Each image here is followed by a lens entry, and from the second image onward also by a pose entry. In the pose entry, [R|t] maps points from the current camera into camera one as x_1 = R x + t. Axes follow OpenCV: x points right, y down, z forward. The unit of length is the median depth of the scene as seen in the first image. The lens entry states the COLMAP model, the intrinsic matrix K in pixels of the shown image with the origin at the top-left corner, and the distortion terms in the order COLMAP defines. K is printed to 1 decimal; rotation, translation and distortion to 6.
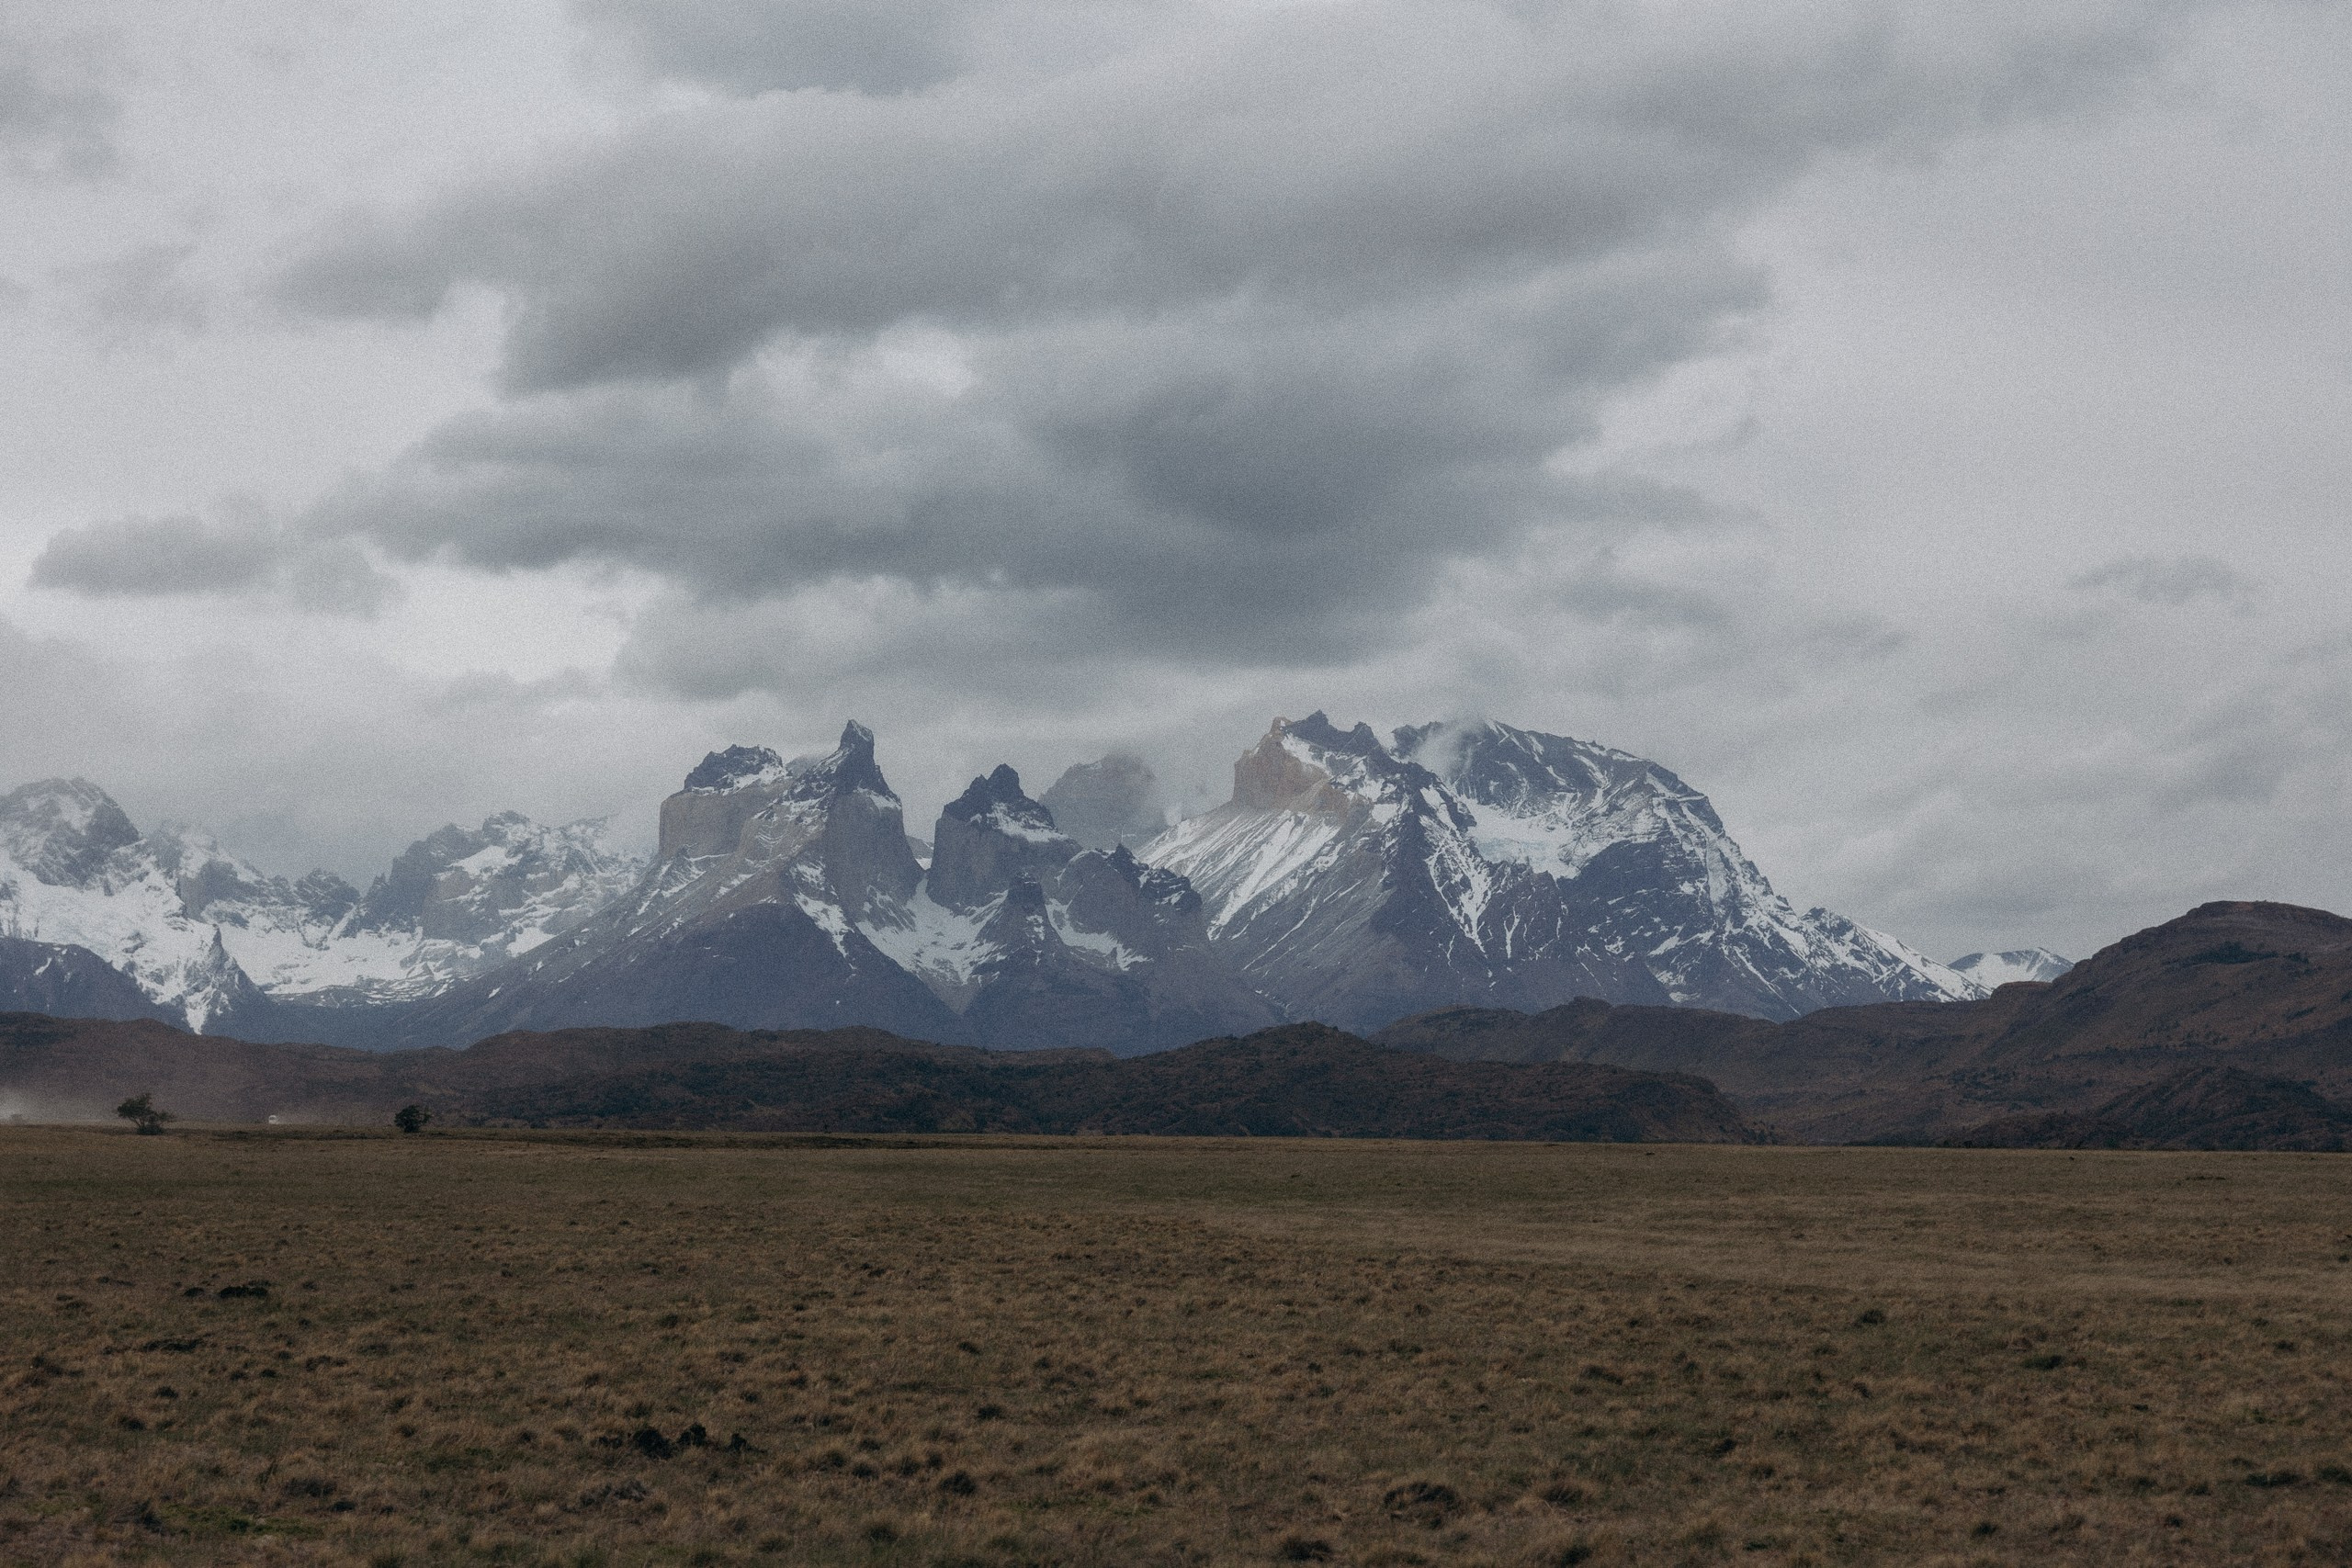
lens RADIAL K [[4531.2, 0, 1176.0], [0, 4531.2, 784.0], [0, 0, 1]] dist [0.014226, 0.063328]
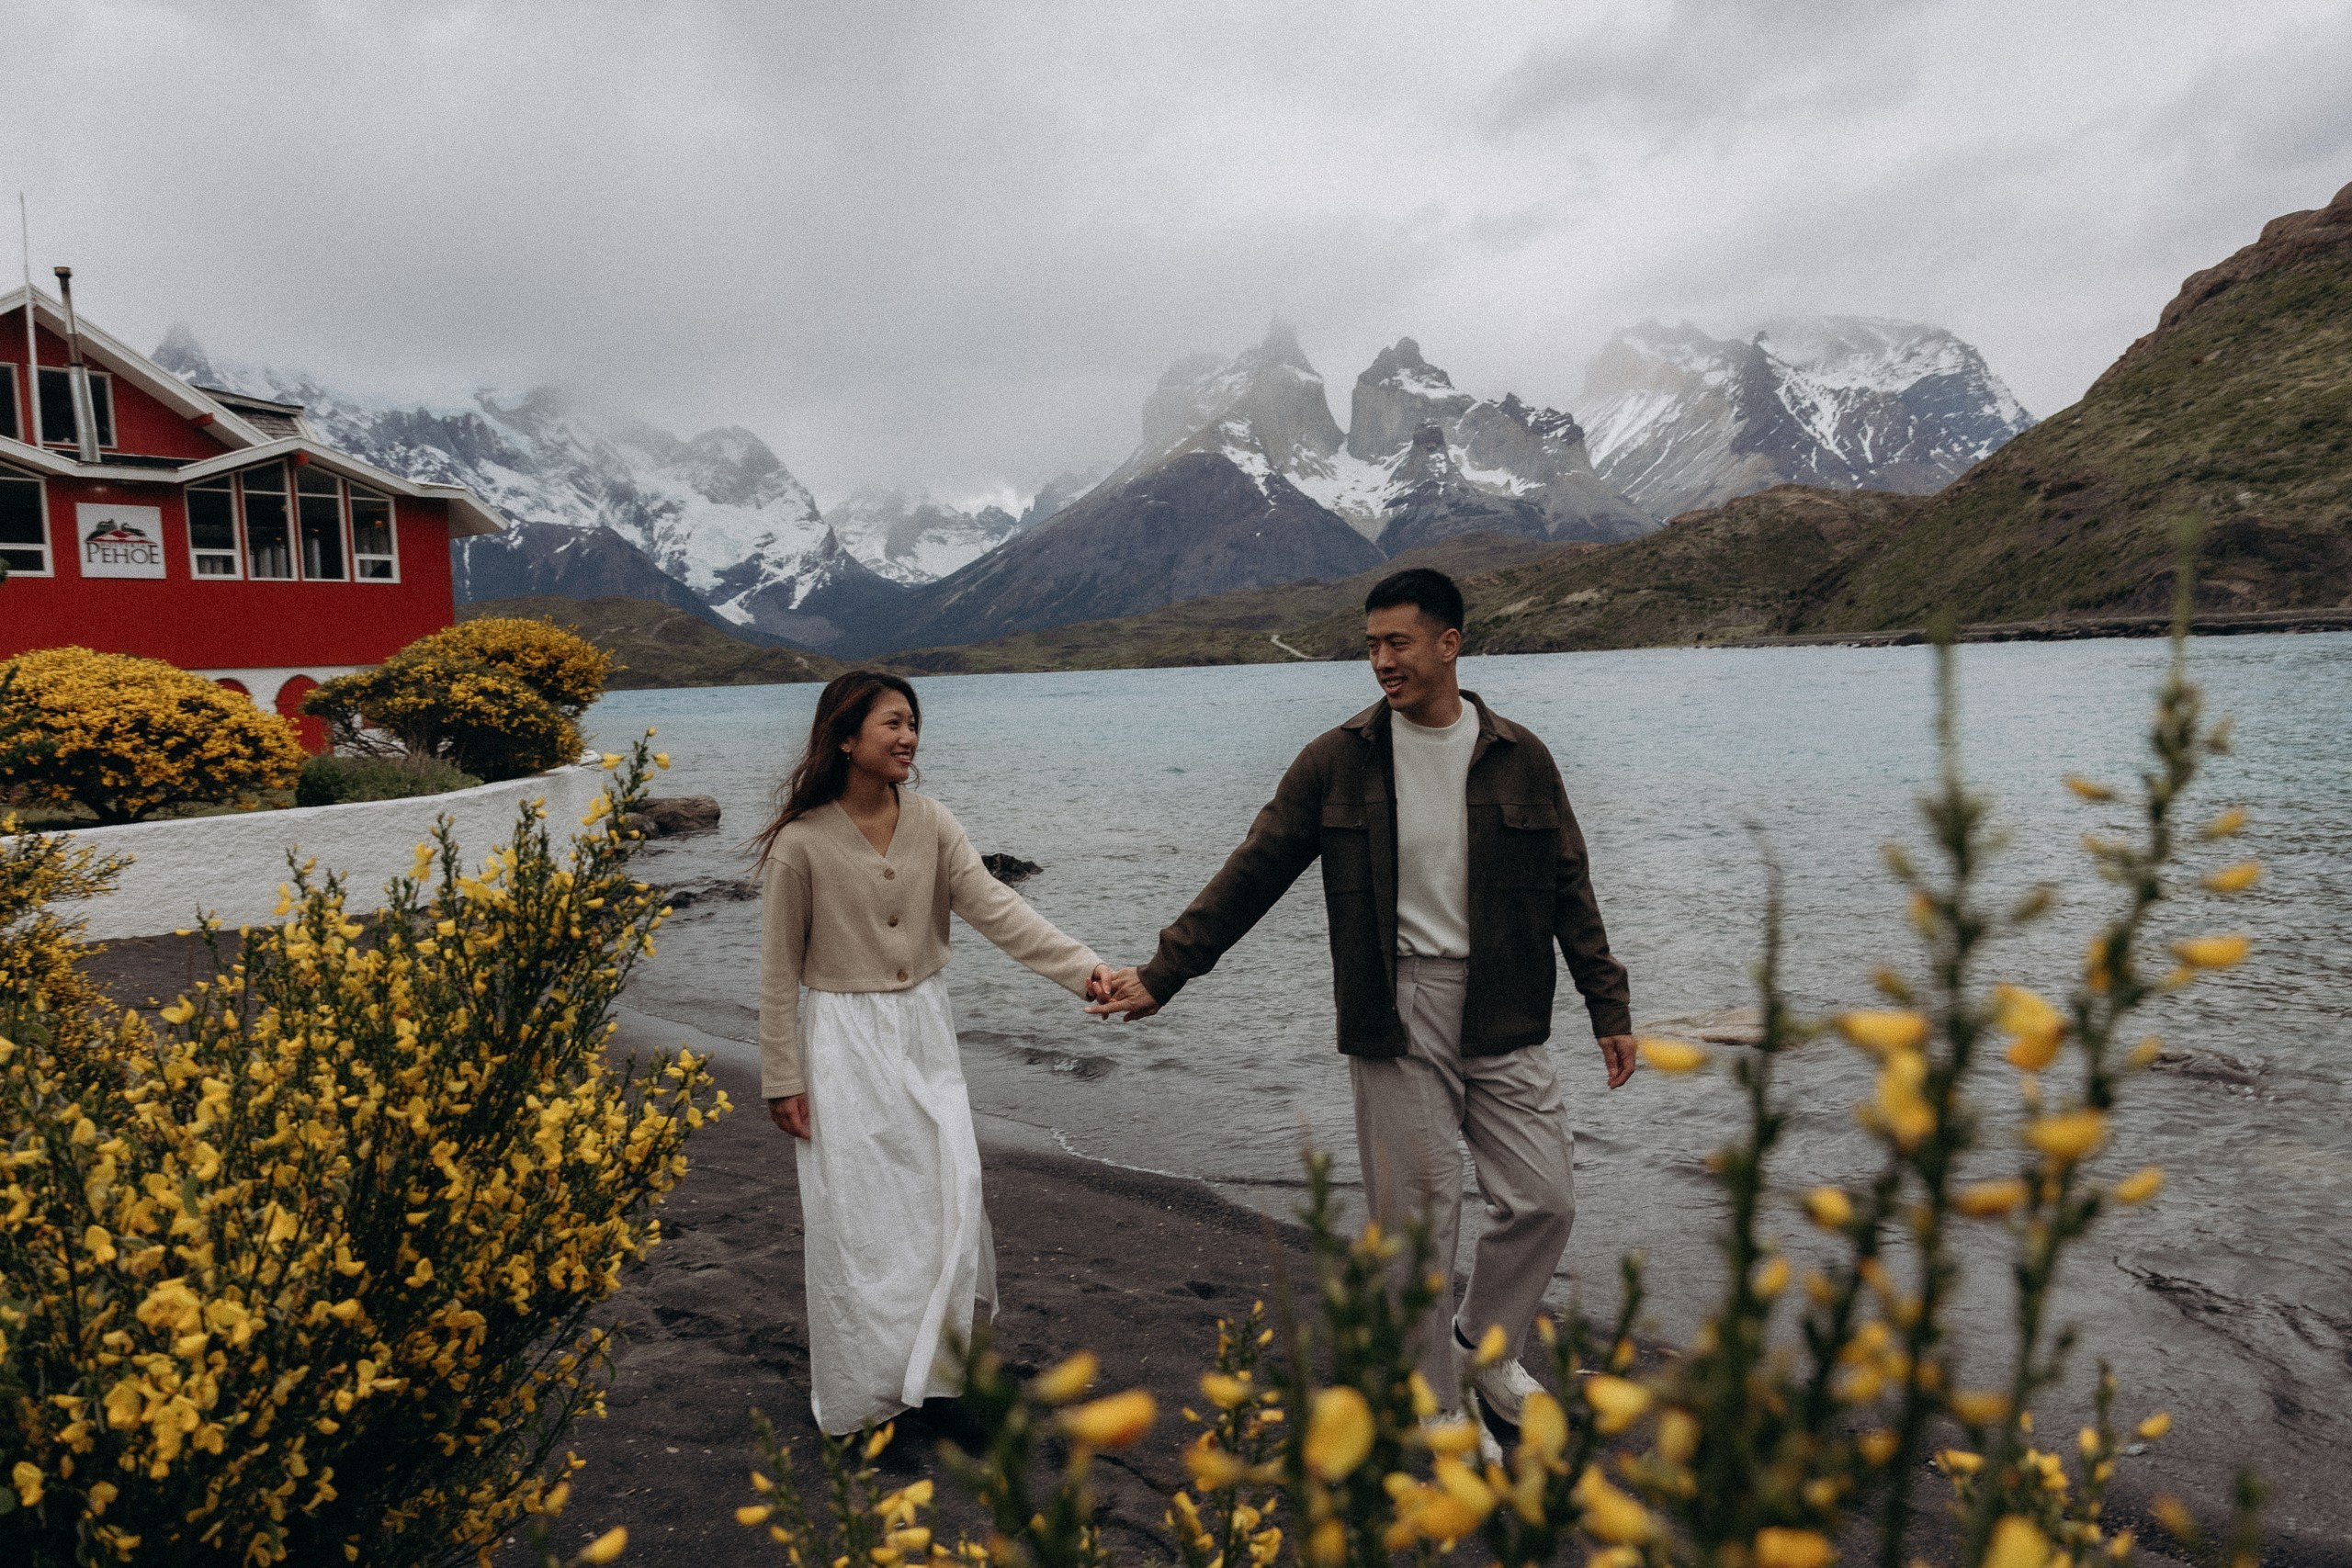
lens RADIAL K [[1576.4, 0, 1175.8], [0, 1576.4, 774.4], [0, 0, 1]] dist [0.004351, -0.000907]
pose [[0.977653, -0.038330, -0.206699, -0.015923], [0.069430, 0.986938, 0.145374, 0.045097], [0.198427, -0.156476, 0.967544, 0.570460]]
